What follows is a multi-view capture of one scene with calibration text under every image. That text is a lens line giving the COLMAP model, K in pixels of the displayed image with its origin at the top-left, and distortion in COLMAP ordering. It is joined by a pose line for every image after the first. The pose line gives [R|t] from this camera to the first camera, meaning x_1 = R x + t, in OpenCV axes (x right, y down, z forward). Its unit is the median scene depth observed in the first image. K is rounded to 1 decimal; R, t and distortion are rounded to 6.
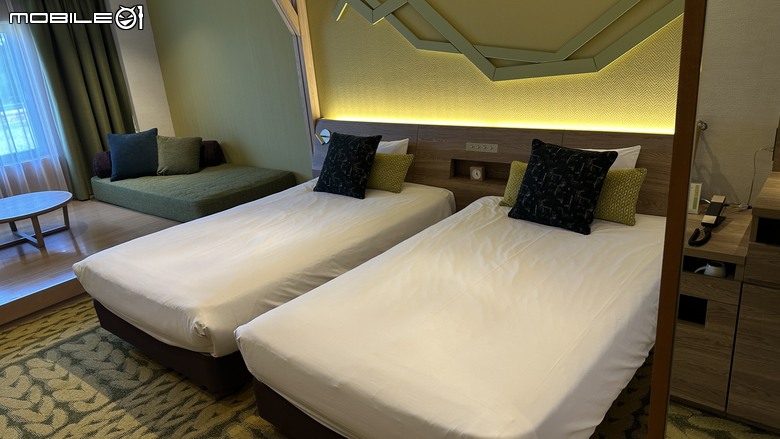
lens RADIAL K [[536.9, 0, 403.3], [0, 536.9, 223.3], [0, 0, 1]] dist [0.002669, -0.023594]
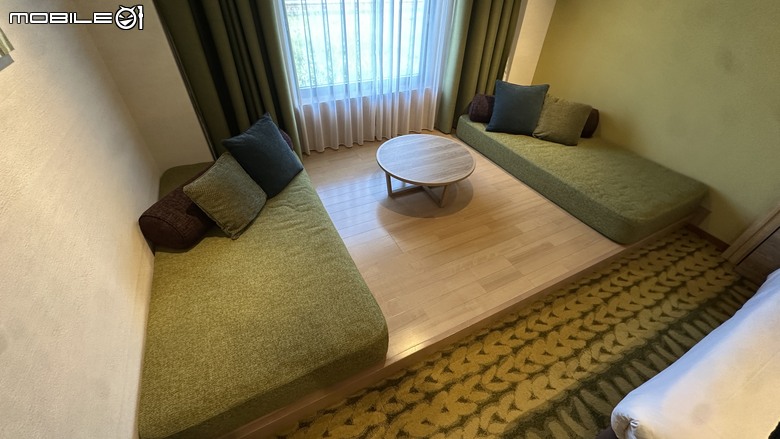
lens RADIAL K [[310.4, 0, 390.0], [0, 310.4, 219.5], [0, 0, 1]] dist [-0.000539, -0.000091]
pose [[0.893464, 0.362491, -0.265184, -0.825825], [-0.245293, 0.888427, 0.387981, -0.189661], [0.376236, -0.281600, 0.882694, 0.606407]]
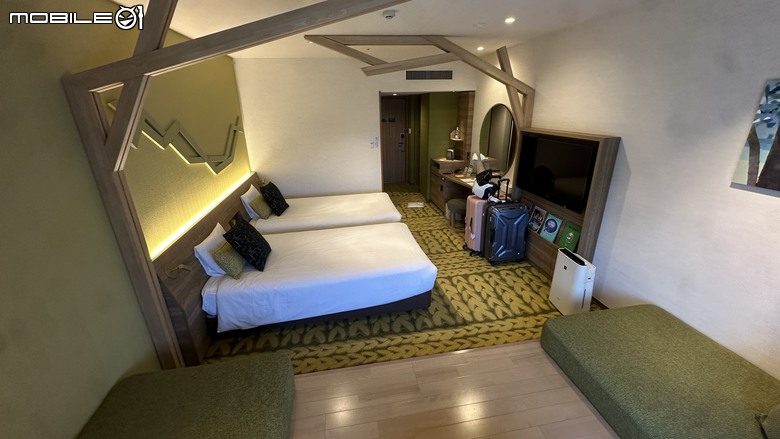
lens RADIAL K [[310.4, 0, 390.0], [0, 310.4, 219.5], [0, 0, 1]] dist [-0.000539, -0.000091]
pose [[-0.733160, -0.152334, 0.662775, -1.077512], [0.295987, 0.805958, 0.512664, -0.560473], [-0.612265, 0.572037, -0.545807, 1.459417]]
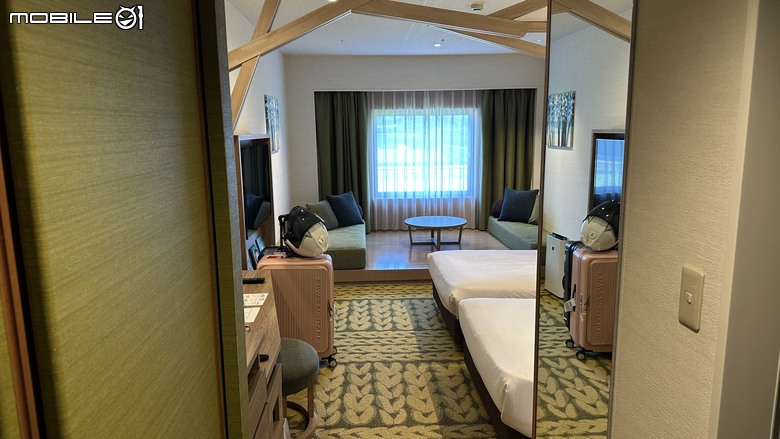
lens RADIAL K [[536.9, 0, 403.3], [0, 536.9, 223.3], [0, 0, 1]] dist [0.002669, -0.023594]
pose [[0.669801, 0.197022, -0.715925, 0.515941], [-0.290963, 0.956693, -0.008936, 0.021292], [0.683160, 0.214293, 0.698120, -0.265009]]
